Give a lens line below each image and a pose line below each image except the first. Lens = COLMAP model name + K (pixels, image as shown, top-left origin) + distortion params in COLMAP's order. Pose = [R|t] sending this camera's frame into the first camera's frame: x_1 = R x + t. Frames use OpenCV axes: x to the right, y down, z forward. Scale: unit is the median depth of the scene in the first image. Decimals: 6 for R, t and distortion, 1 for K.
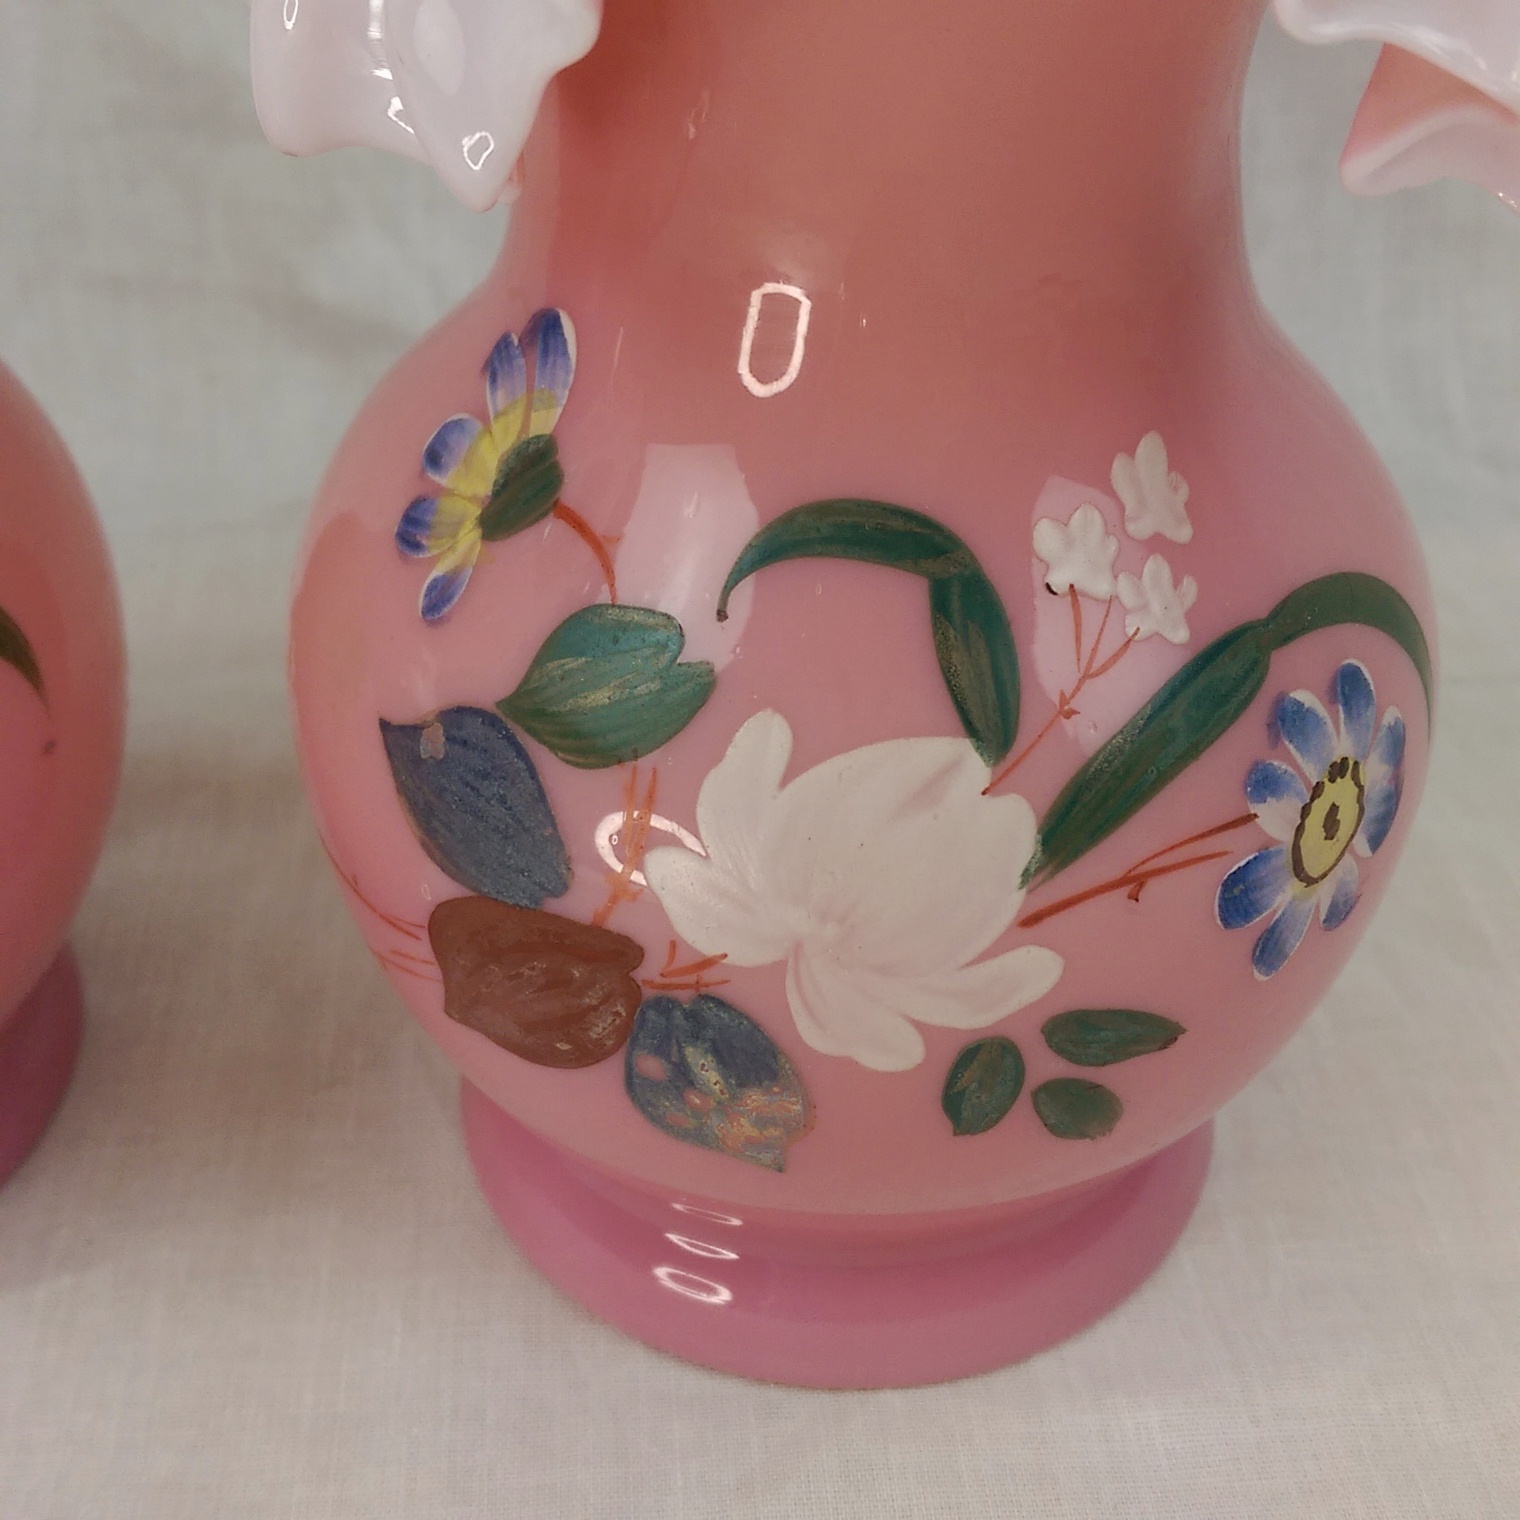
lens RADIAL K [[1963.8, 0, 776.5], [0, 1963.8, 753.5], [0, 0, 1]] dist [0.137829, -0.255832]
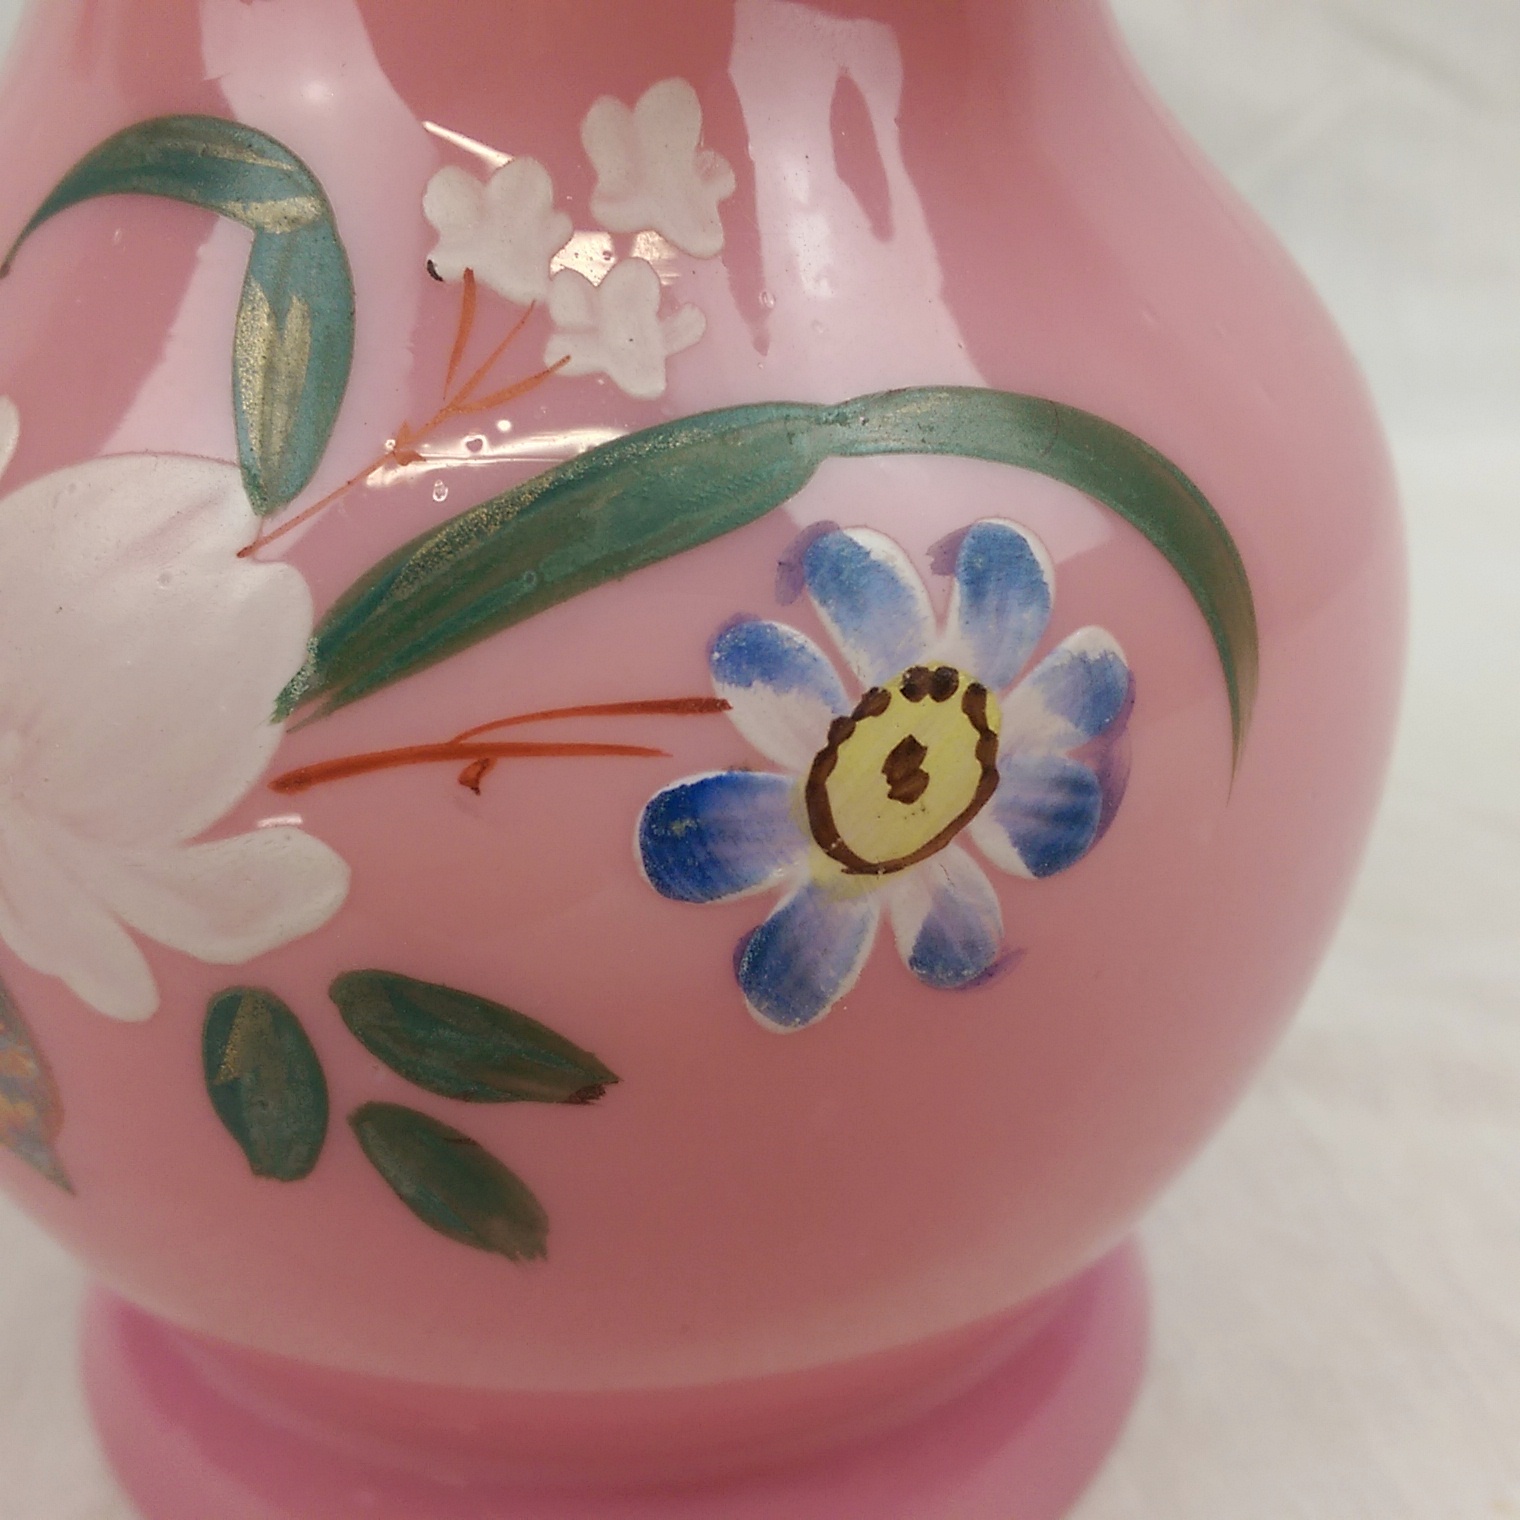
lens RADIAL K [[2021.8, 0, 760.0], [0, 2021.8, 760.0], [0, 0, 1]] dist [0.137036, -0.026079]
pose [[0.920354, 0.148640, -0.361739, 0.475281], [-0.218609, 0.962488, -0.160706, 0.143192], [0.324283, 0.226986, 0.918324, 0.451674]]
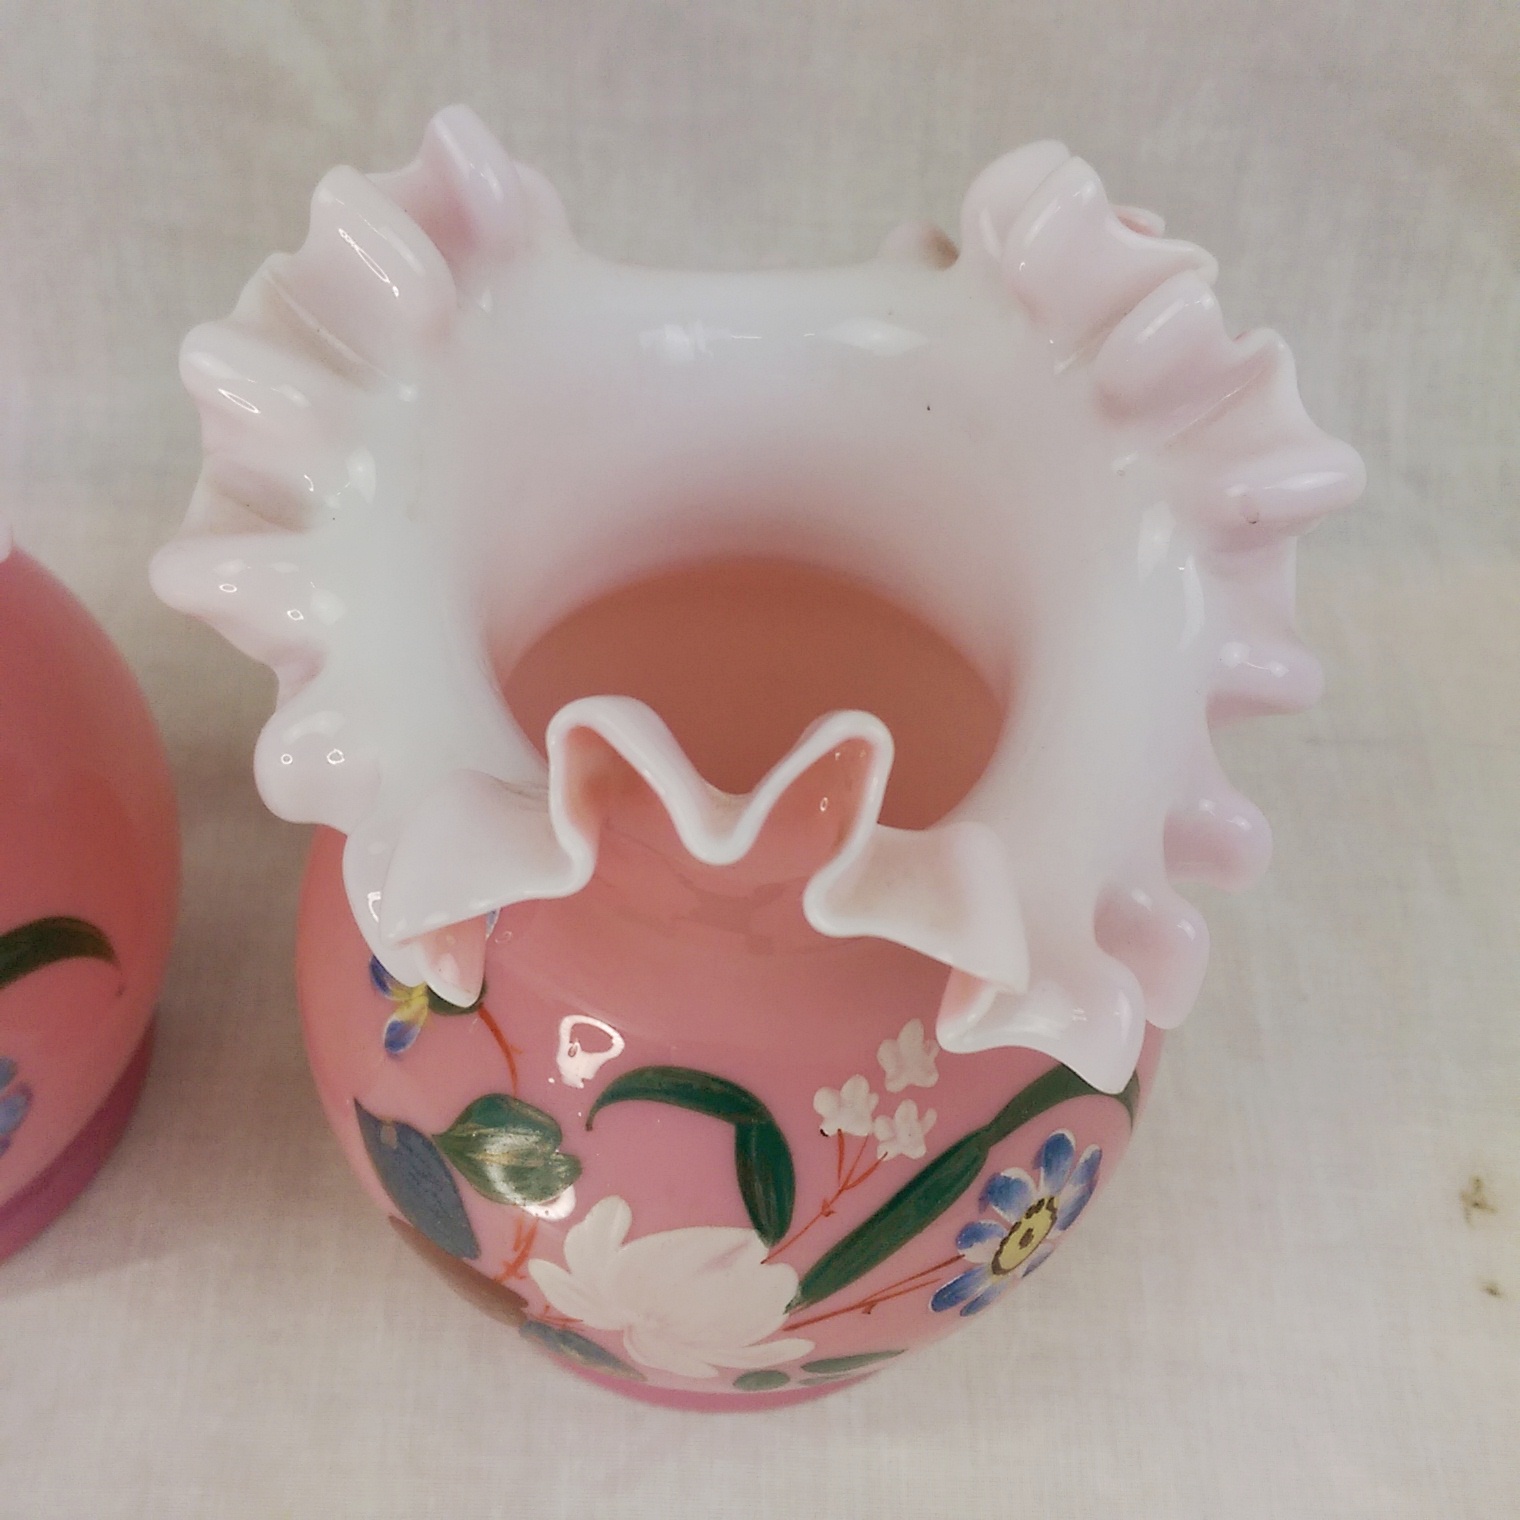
lens RADIAL K [[1963.8, 0, 776.5], [0, 1963.8, 753.5], [0, 0, 1]] dist [0.137829, -0.255832]
pose [[0.995213, 0.094809, -0.023700, 0.109090], [-0.081243, 0.937440, 0.338533, -0.776547], [0.054314, -0.334988, 0.940656, -0.220485]]
